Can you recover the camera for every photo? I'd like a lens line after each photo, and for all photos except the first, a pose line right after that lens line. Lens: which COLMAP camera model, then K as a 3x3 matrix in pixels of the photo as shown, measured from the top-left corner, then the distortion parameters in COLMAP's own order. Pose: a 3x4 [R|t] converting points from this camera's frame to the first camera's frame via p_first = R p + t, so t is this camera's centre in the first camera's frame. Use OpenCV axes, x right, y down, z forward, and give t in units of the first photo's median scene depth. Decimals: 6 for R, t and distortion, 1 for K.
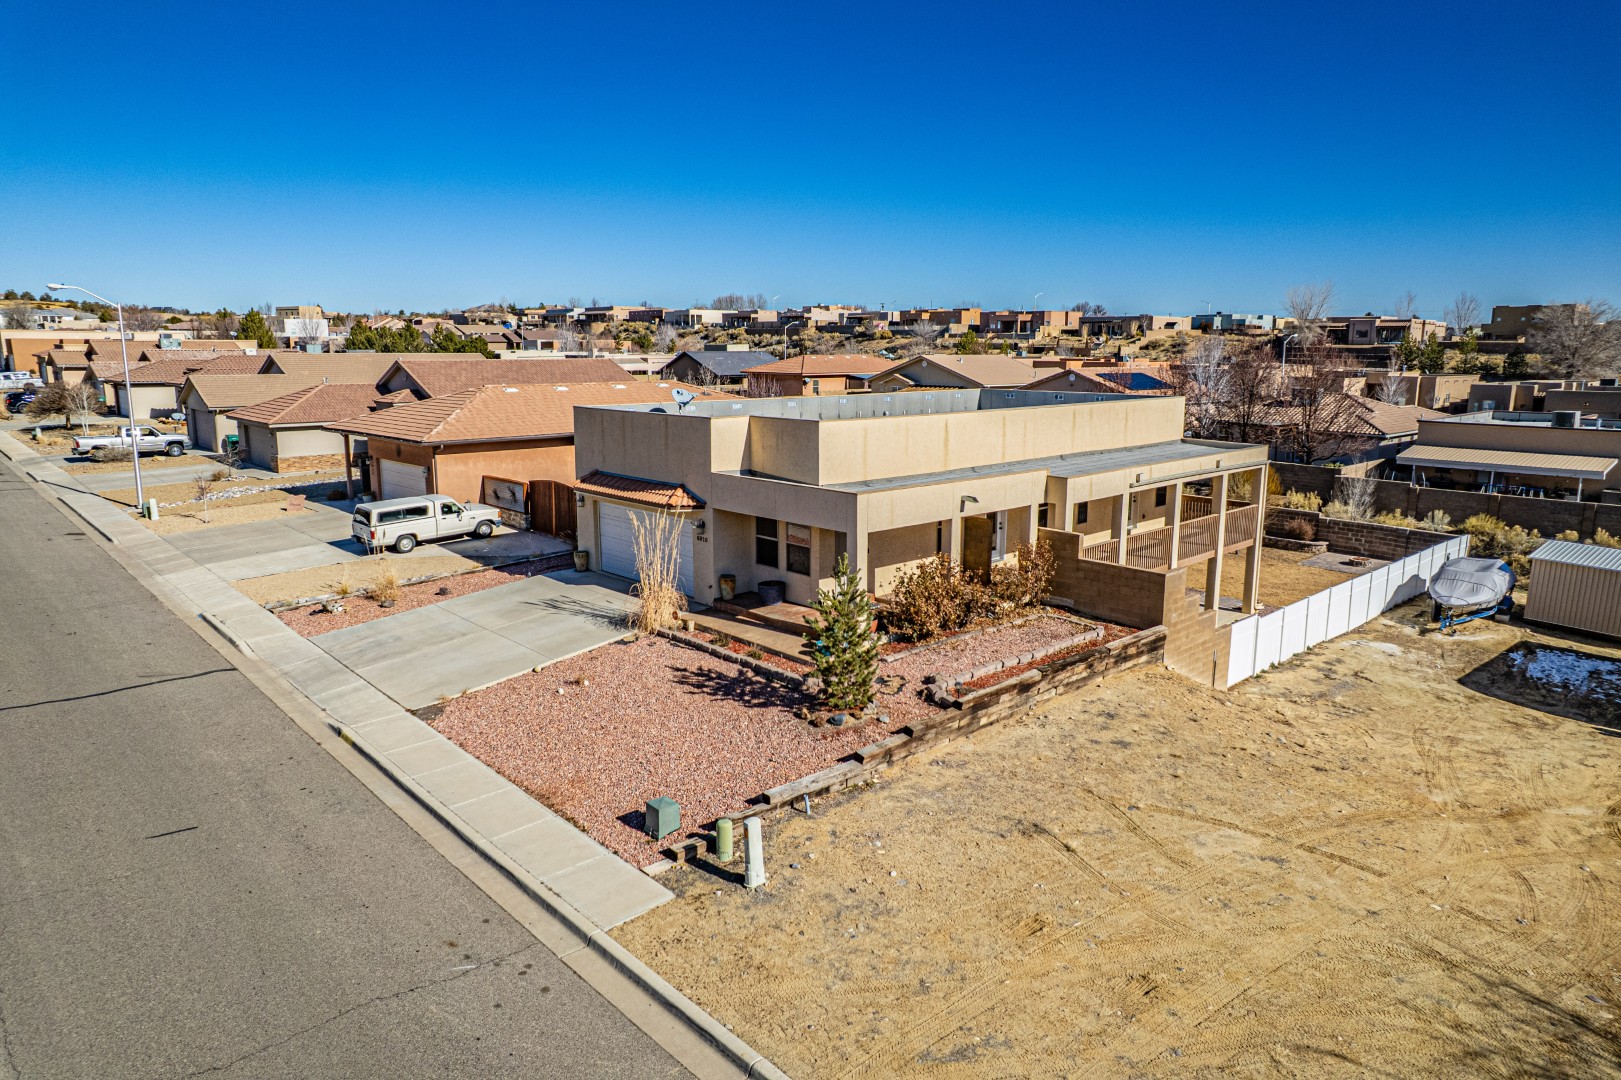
lens RADIAL K [[1034.9, 0, 804.0], [0, 1034.9, 536.2], [0, 0, 1]] dist [-0.047074, 0.029495]
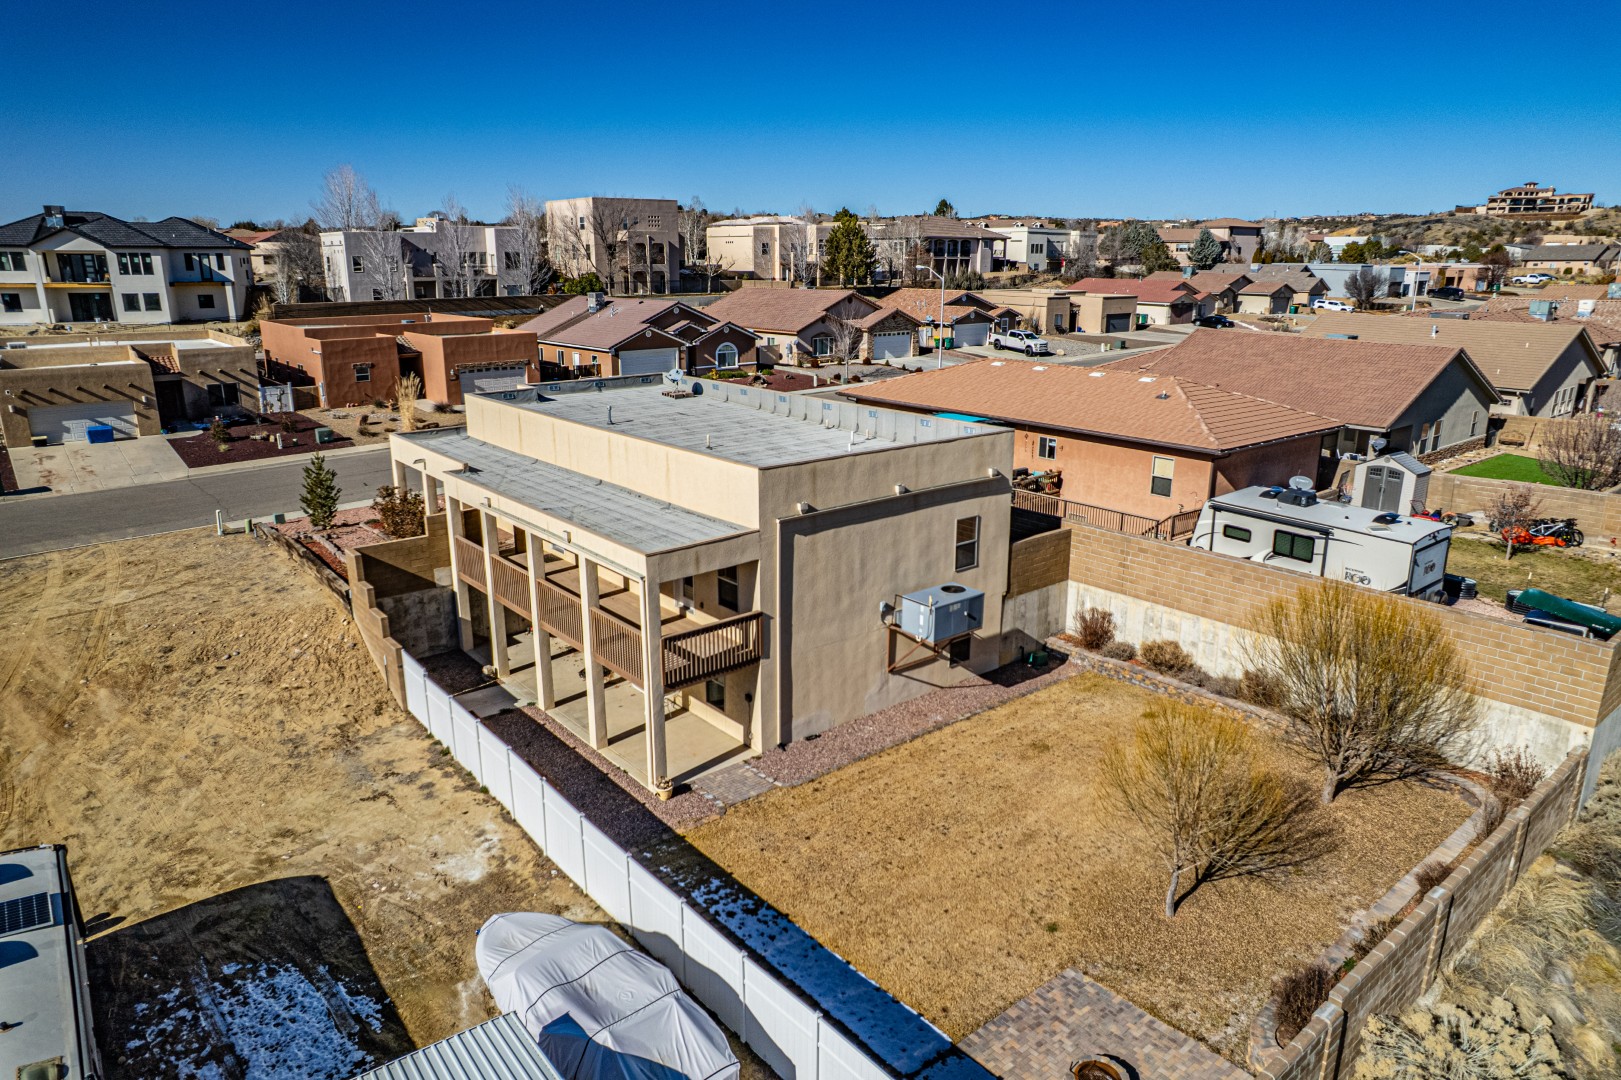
lens RADIAL K [[993.1, 0, 813.2], [0, 993.1, 538.3], [0, 0, 1]] dist [-0.010656, 0.009998]
pose [[-0.052677, 0.260947, -0.963915, 1.229899], [-0.189115, 0.945181, 0.266211, -0.340639], [0.980541, 0.196314, -0.000440, 1.281511]]
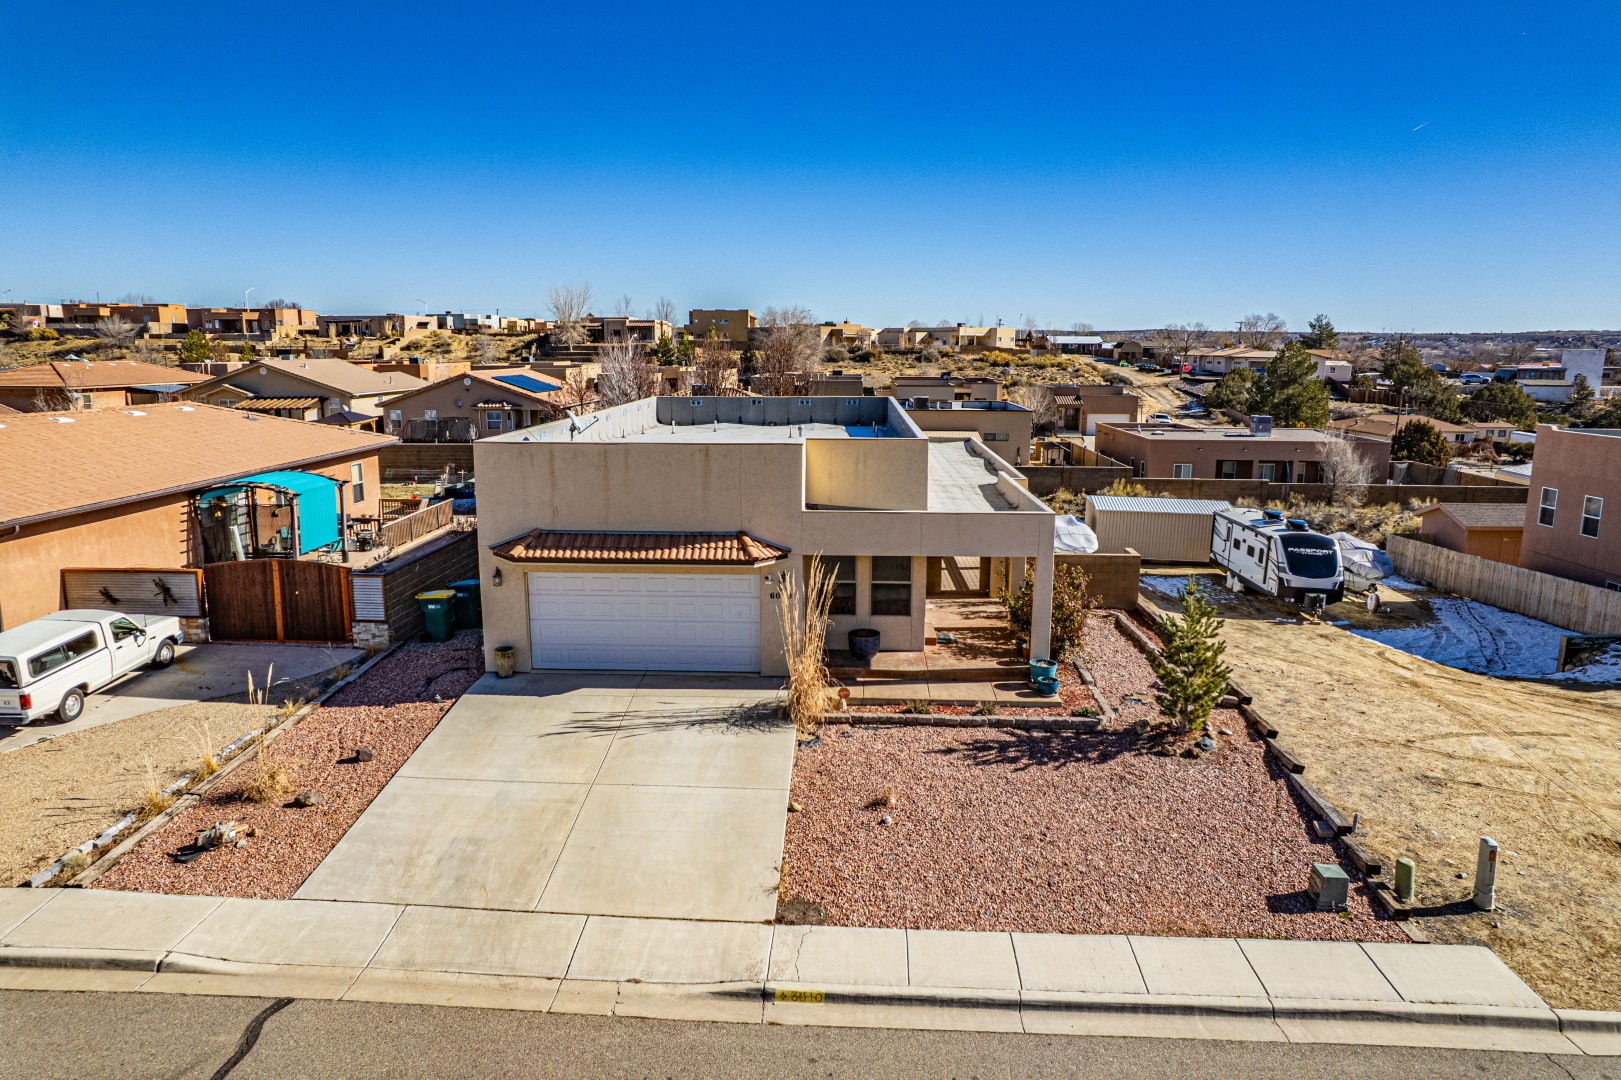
lens RADIAL K [[1034.9, 0, 811.0], [0, 1034.9, 545.9], [0, 0, 1]] dist [-0.047074, 0.029495]
pose [[0.707156, -0.134747, 0.694099, -0.558194], [0.127855, 0.989859, 0.061904, -0.072332], [-0.695401, 0.044968, 0.717213, 0.361329]]
